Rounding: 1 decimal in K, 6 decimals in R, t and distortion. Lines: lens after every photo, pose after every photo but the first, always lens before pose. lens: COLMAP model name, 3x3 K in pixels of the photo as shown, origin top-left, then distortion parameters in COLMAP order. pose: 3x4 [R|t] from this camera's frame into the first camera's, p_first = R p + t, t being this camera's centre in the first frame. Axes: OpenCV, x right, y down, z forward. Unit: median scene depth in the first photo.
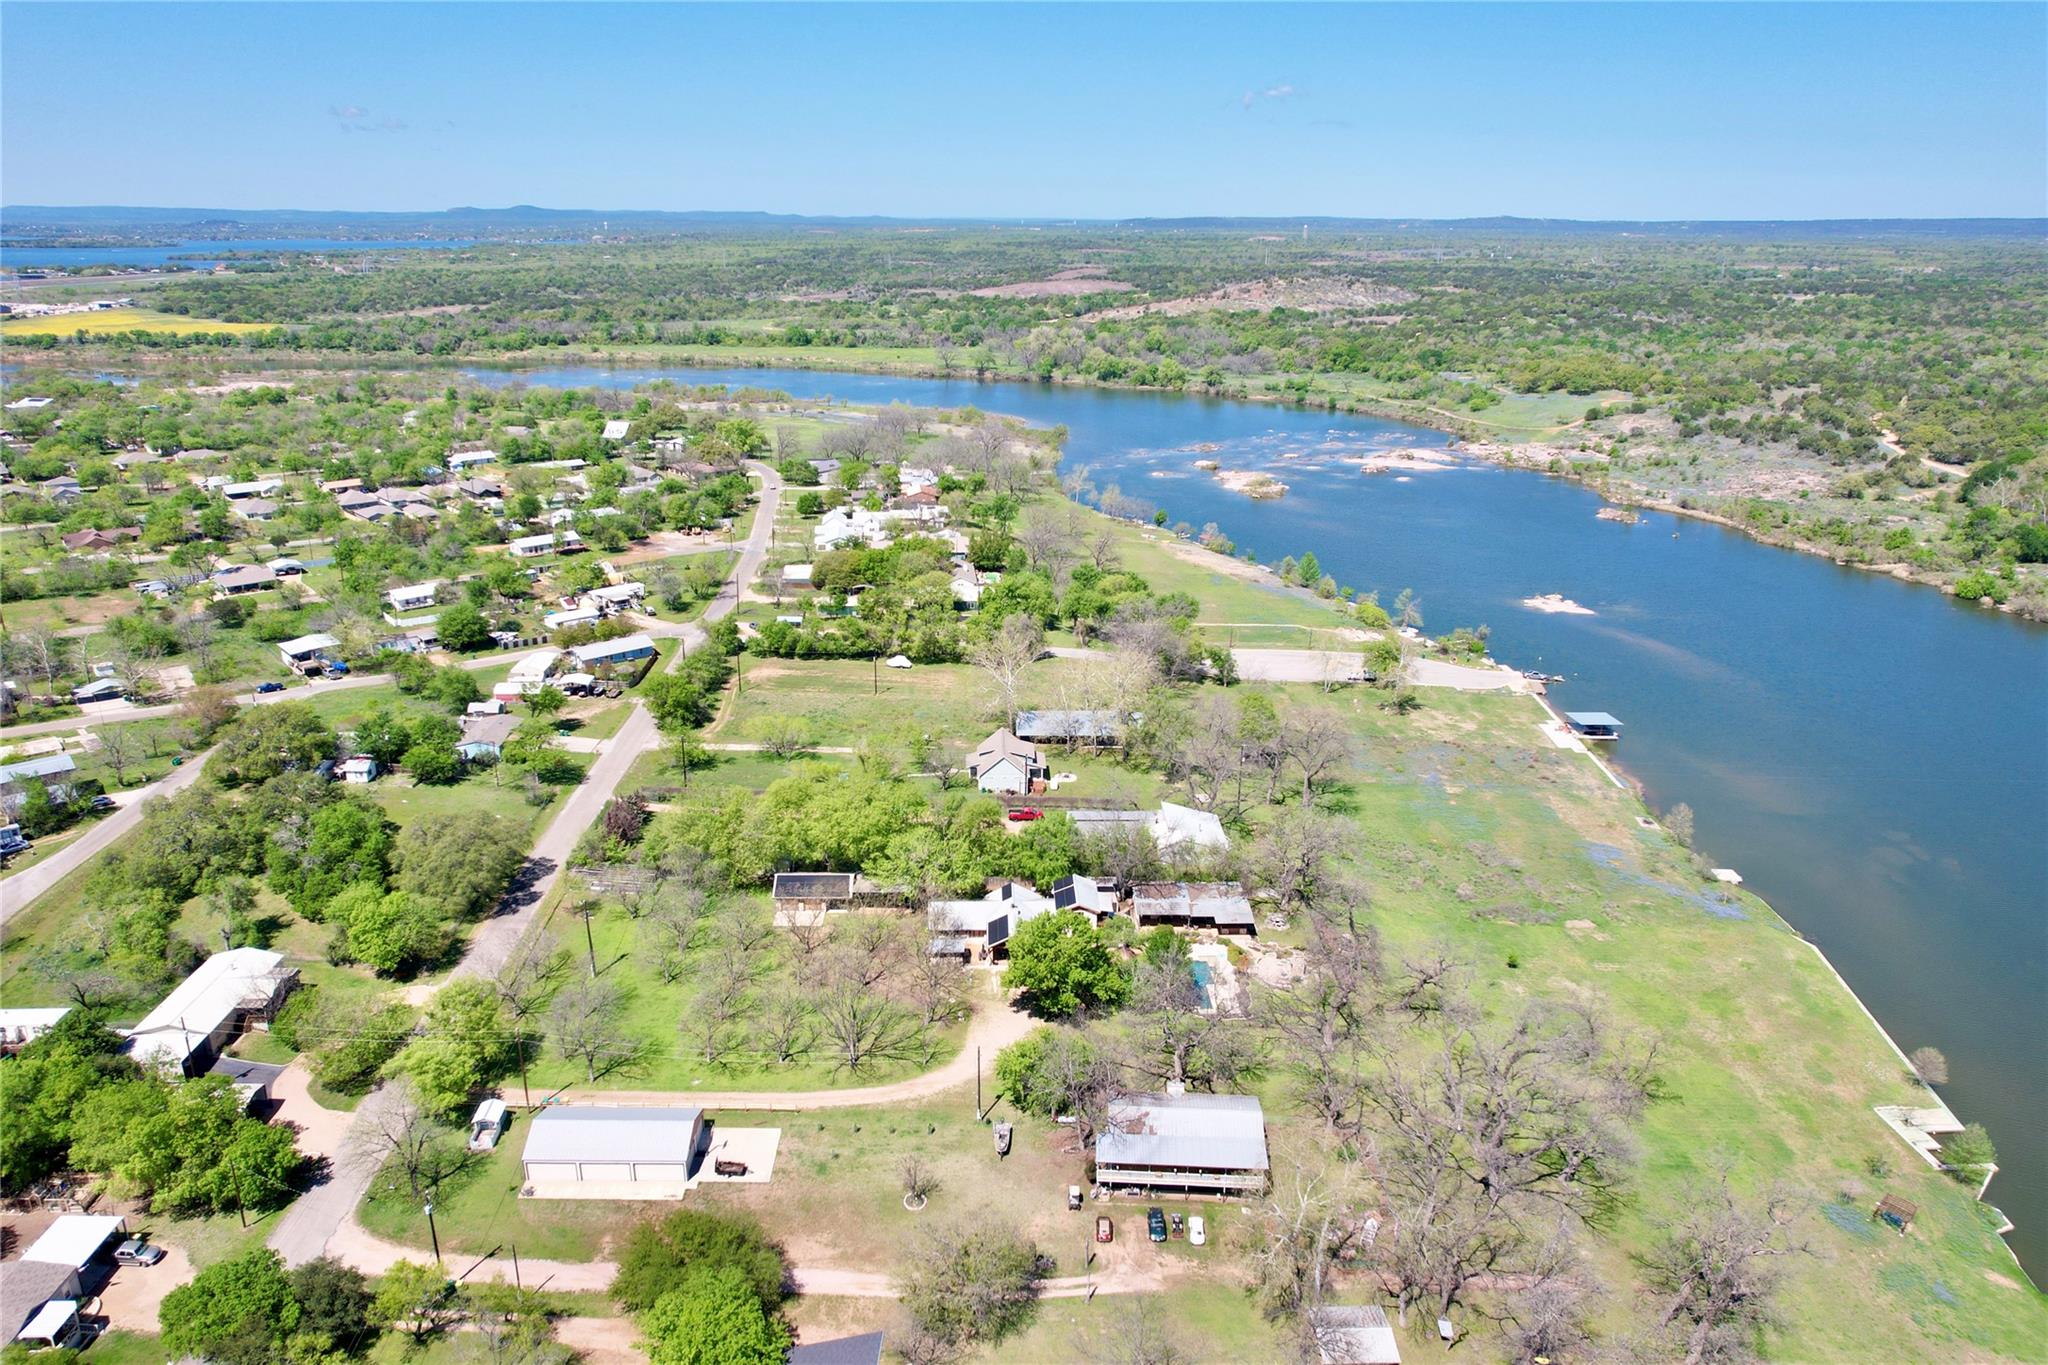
lens RADIAL K [[1353.6, 0, 1024.9], [0, 1353.6, 685.8], [0, 0, 1]] dist [-0.011358, 0.003430]
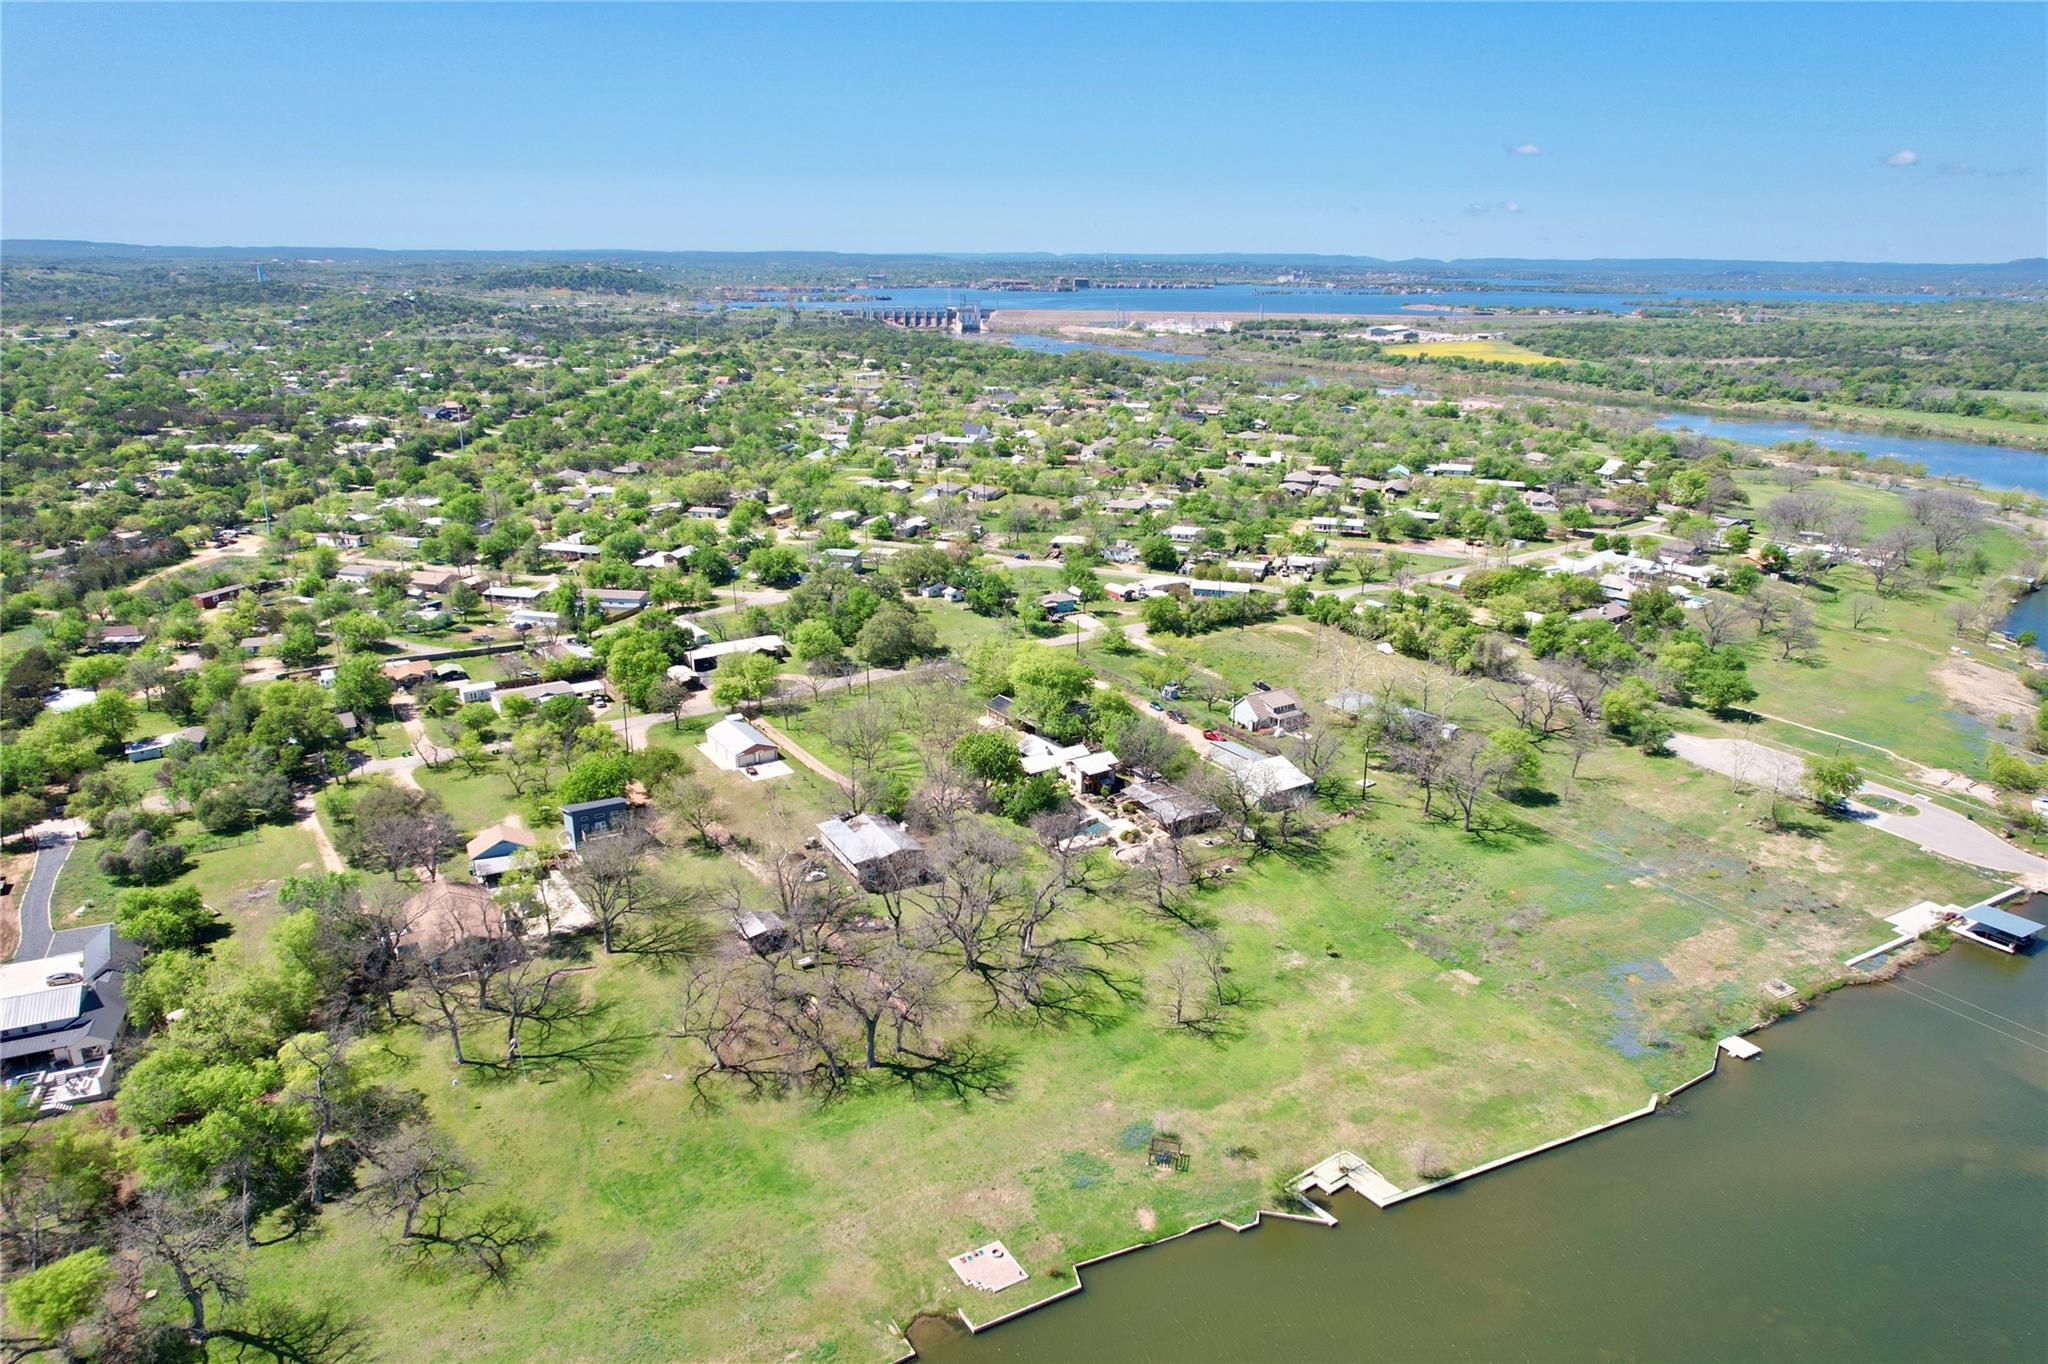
lens RADIAL K [[1353.6, 0, 1026.3], [0, 1353.6, 679.7], [0, 0, 1]] dist [-0.011358, 0.003430]
pose [[0.549784, 0.256614, -0.794913, 0.173753], [-0.288391, 0.951438, 0.107685, -0.007063], [0.783944, 0.170043, 0.597090, 0.026016]]
